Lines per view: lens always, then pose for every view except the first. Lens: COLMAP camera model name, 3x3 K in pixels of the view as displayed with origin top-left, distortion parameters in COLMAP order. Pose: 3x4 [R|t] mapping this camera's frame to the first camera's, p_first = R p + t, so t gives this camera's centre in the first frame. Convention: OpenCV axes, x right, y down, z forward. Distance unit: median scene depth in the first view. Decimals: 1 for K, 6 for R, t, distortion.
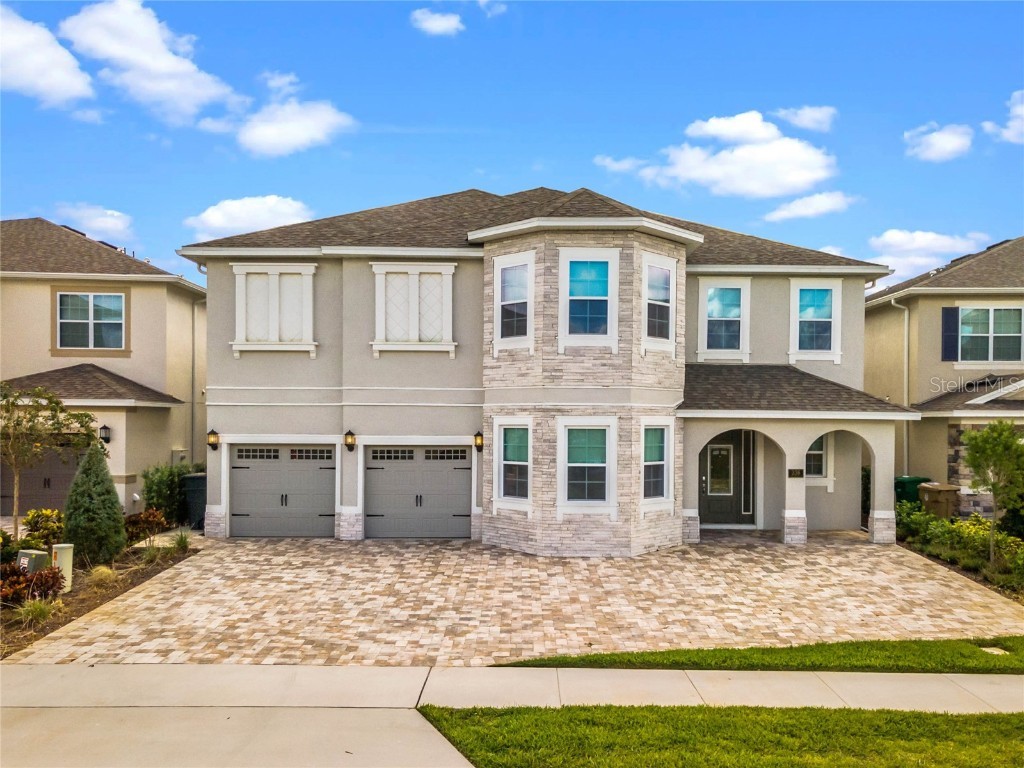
lens RADIAL K [[747.6, 0, 512.0], [0, 747.6, 384.0], [0, 0, 1]] dist [0.022725, 0.004788]
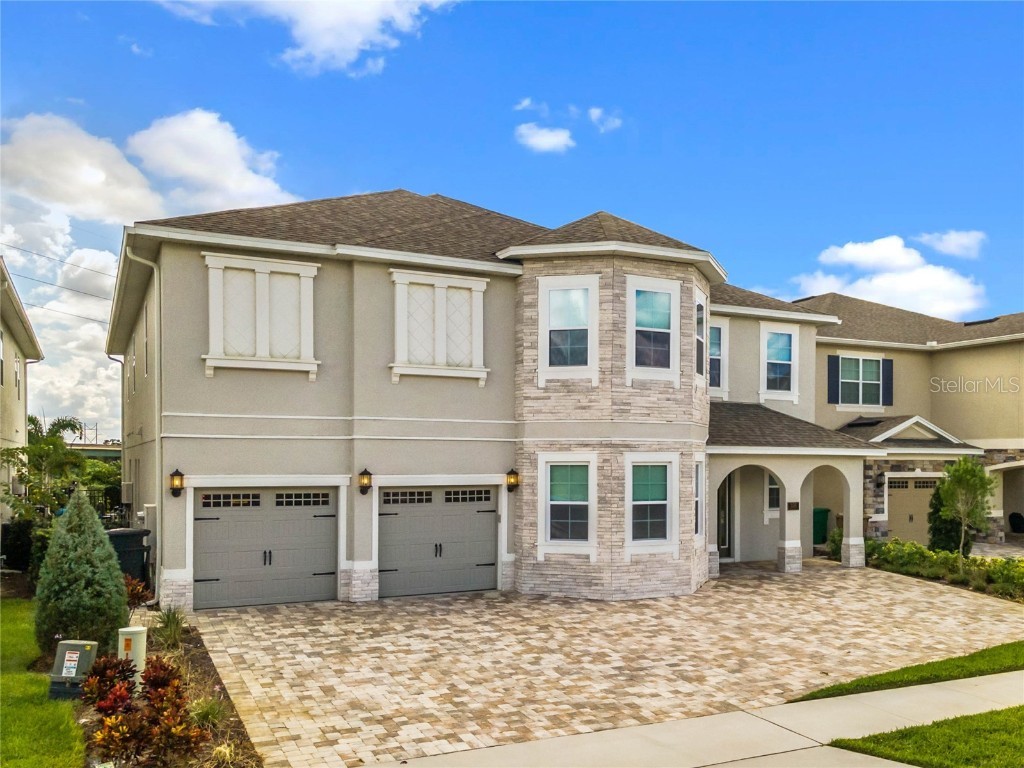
lens RADIAL K [[852.5, 0, 512.1], [0, 852.5, 418.1], [0, 0, 1]] dist [0.025982, 0.005592]
pose [[0.899832, 0.018450, 0.435846, -0.536030], [-0.018614, 0.999819, -0.003896, 0.006706], [-0.435839, -0.004607, 0.900013, 0.087080]]
